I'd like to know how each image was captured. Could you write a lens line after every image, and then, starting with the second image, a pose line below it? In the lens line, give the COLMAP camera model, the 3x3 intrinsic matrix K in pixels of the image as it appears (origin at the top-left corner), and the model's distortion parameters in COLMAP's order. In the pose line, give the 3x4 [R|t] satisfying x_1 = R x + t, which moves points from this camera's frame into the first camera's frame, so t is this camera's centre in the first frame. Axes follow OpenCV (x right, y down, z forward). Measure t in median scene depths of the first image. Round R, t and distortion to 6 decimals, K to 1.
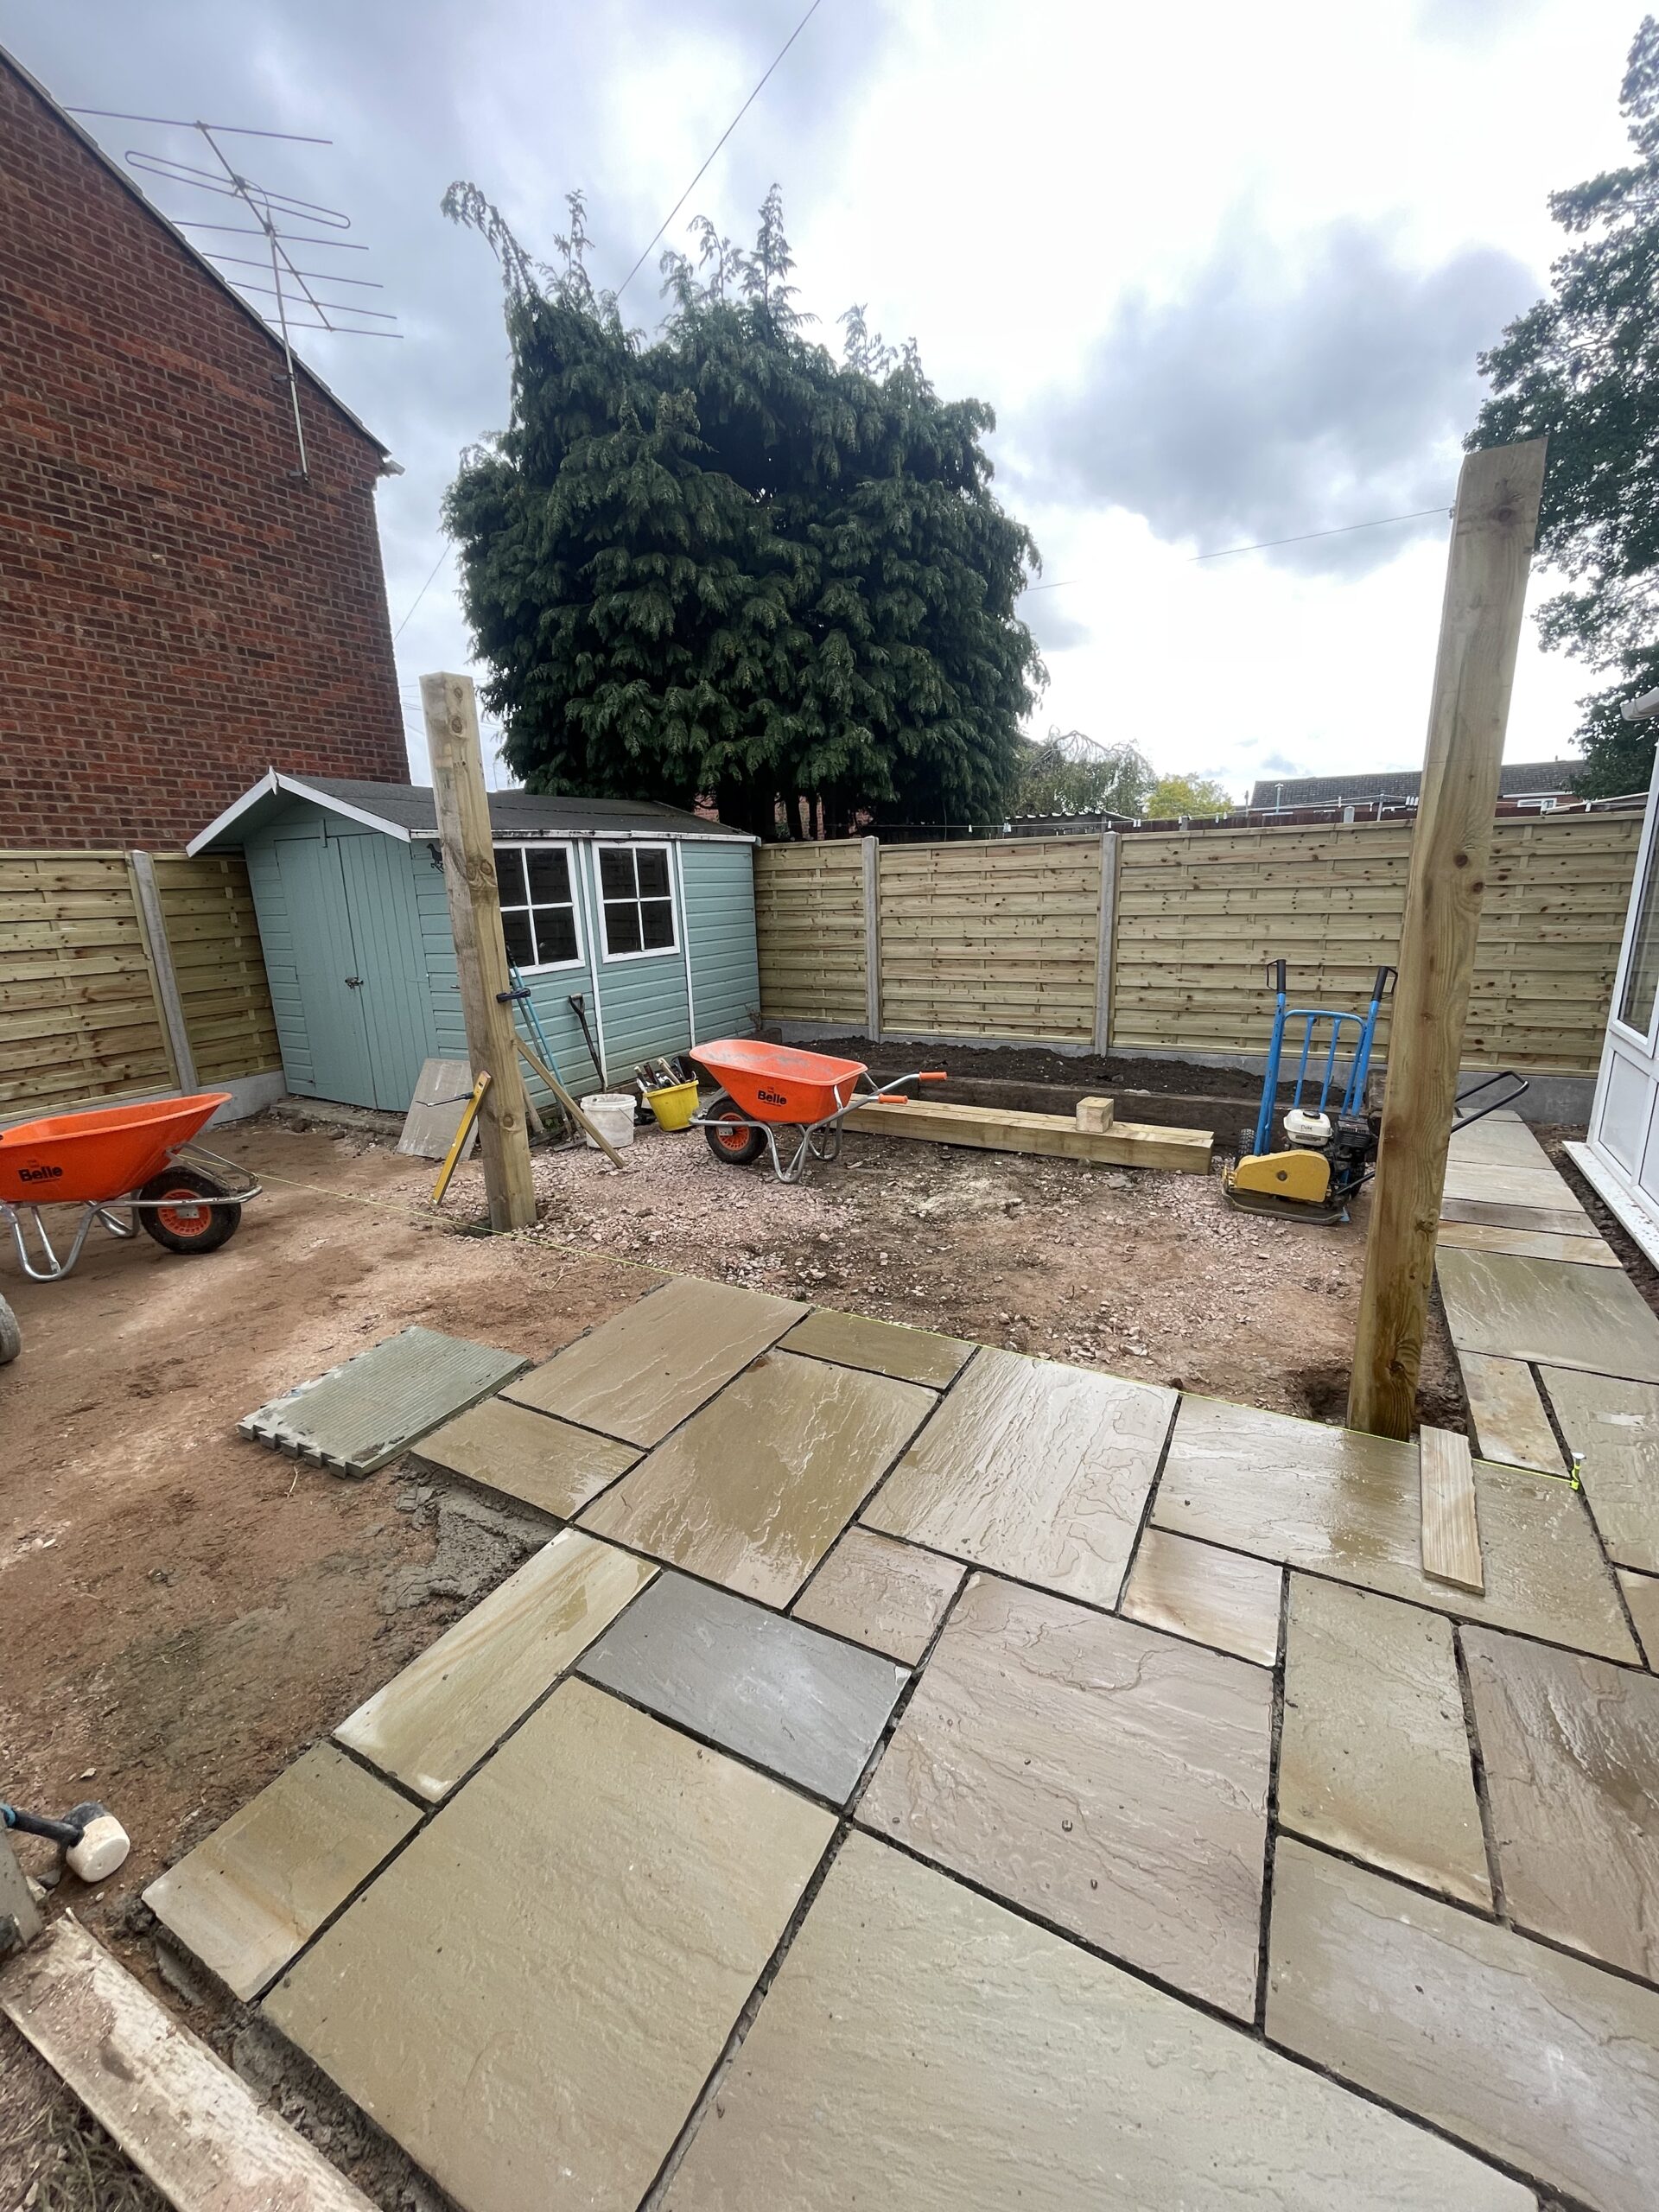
lens RADIAL K [[894.5, 0, 830.3], [0, 894.5, 1101.6], [0, 0, 1]] dist [-0.007119, 0.003951]
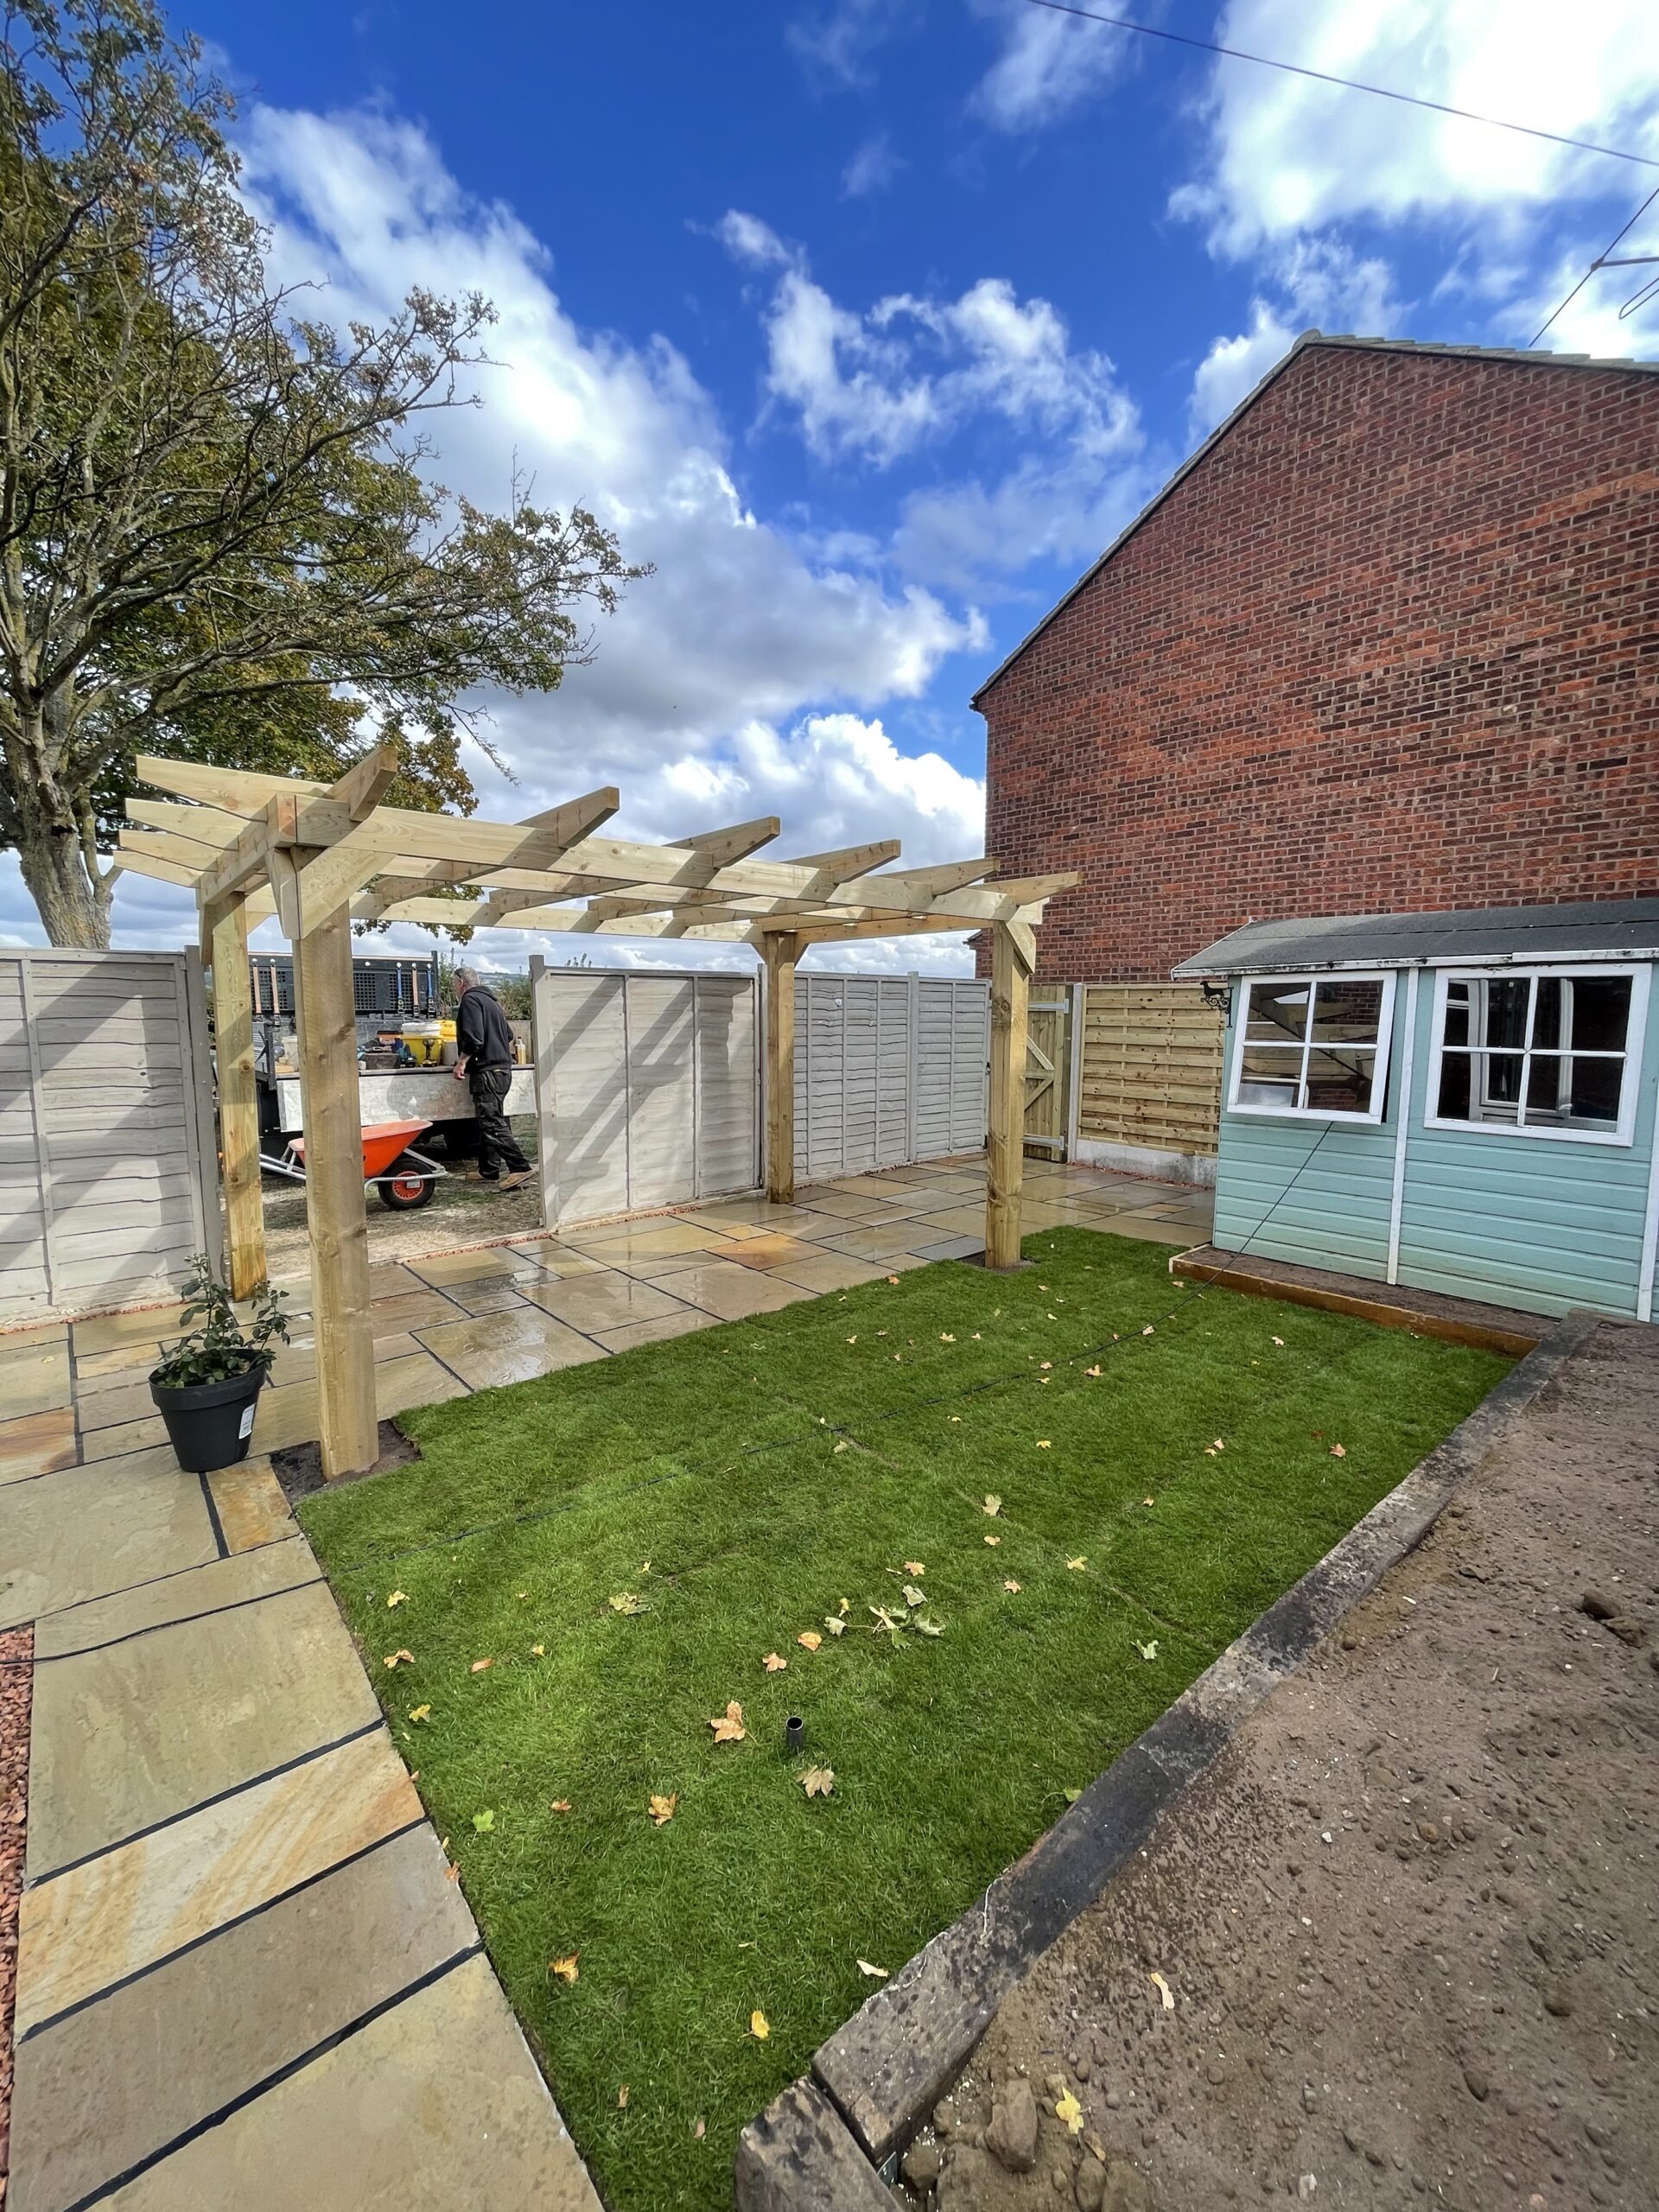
lens RADIAL K [[894.5, 0, 843.2], [0, 894.5, 1104.2], [0, 0, 1]] dist [-0.007119, 0.003951]
pose [[-0.335827, 0.133032, -0.932482, 0.565707], [-0.226569, 0.949501, 0.217057, -0.208823], [0.914269, 0.284165, -0.288727, 0.706230]]
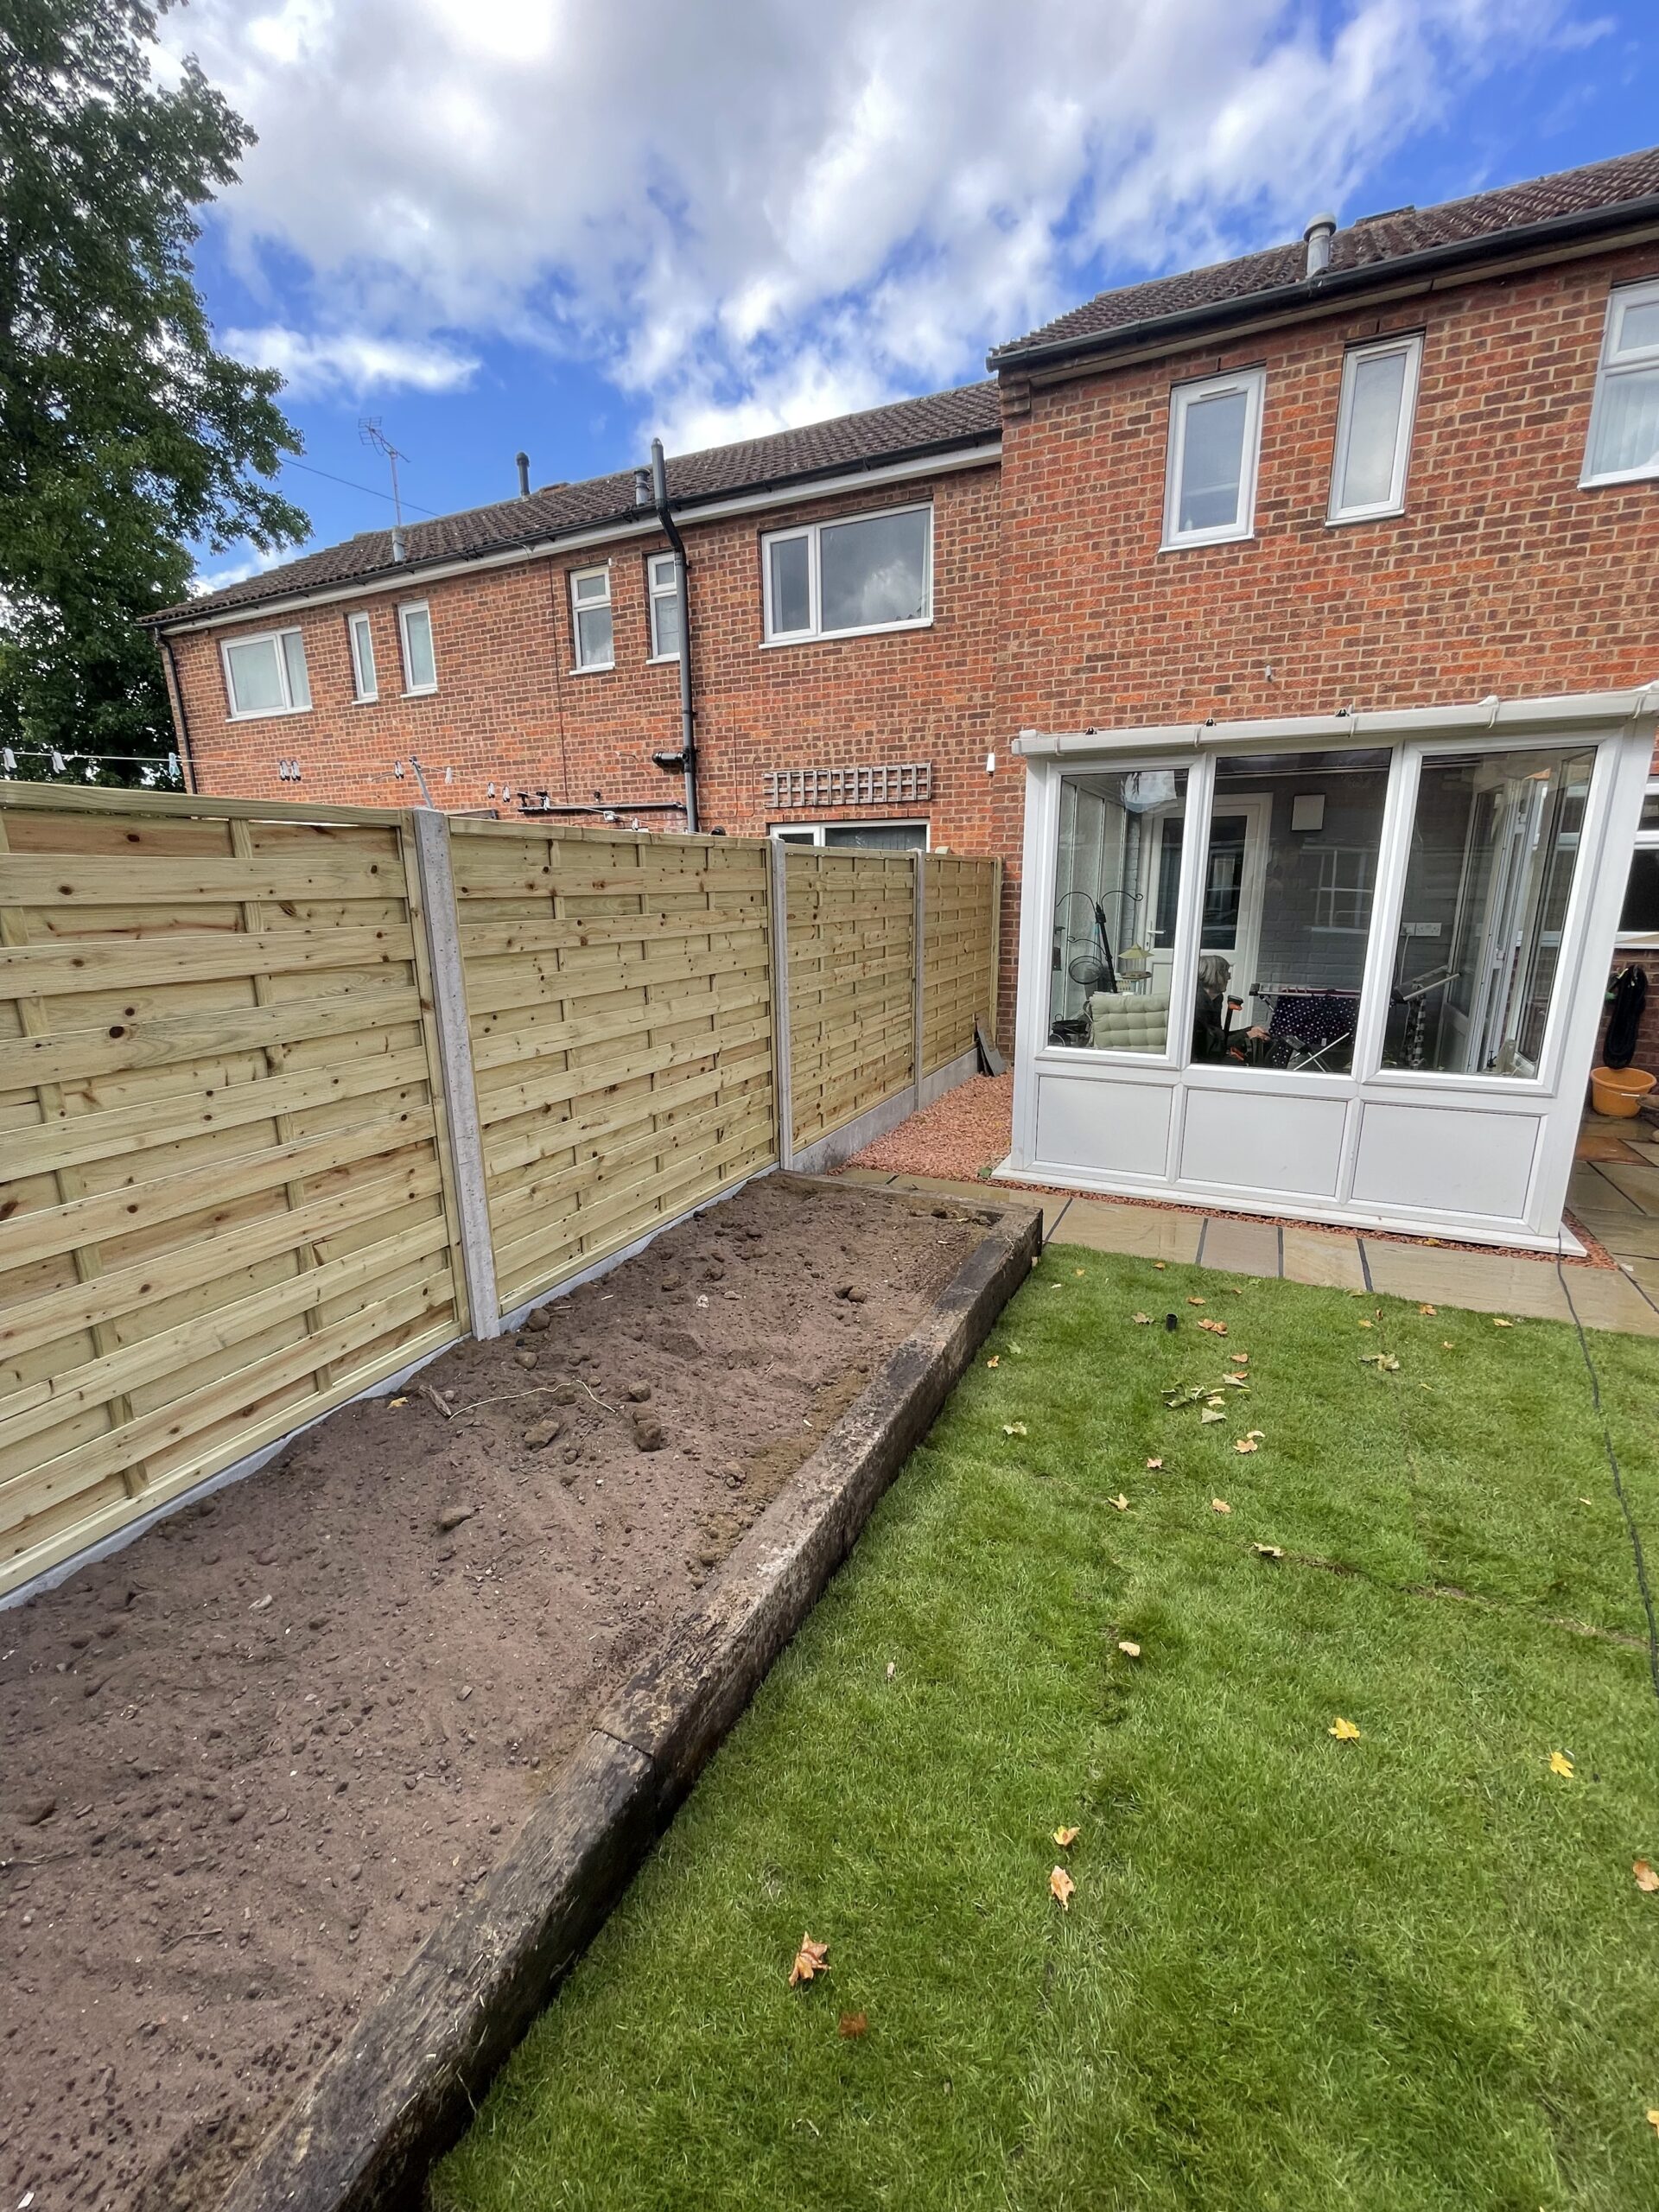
lens RADIAL K [[894.5, 0, 840.3], [0, 894.5, 1096.0], [0, 0, 1]] dist [-0.007119, 0.003951]
pose [[-0.069844, -0.199286, 0.977449, -0.091774], [0.257000, 0.943172, 0.210661, -0.206063], [-0.963884, 0.265918, -0.014659, 0.809205]]
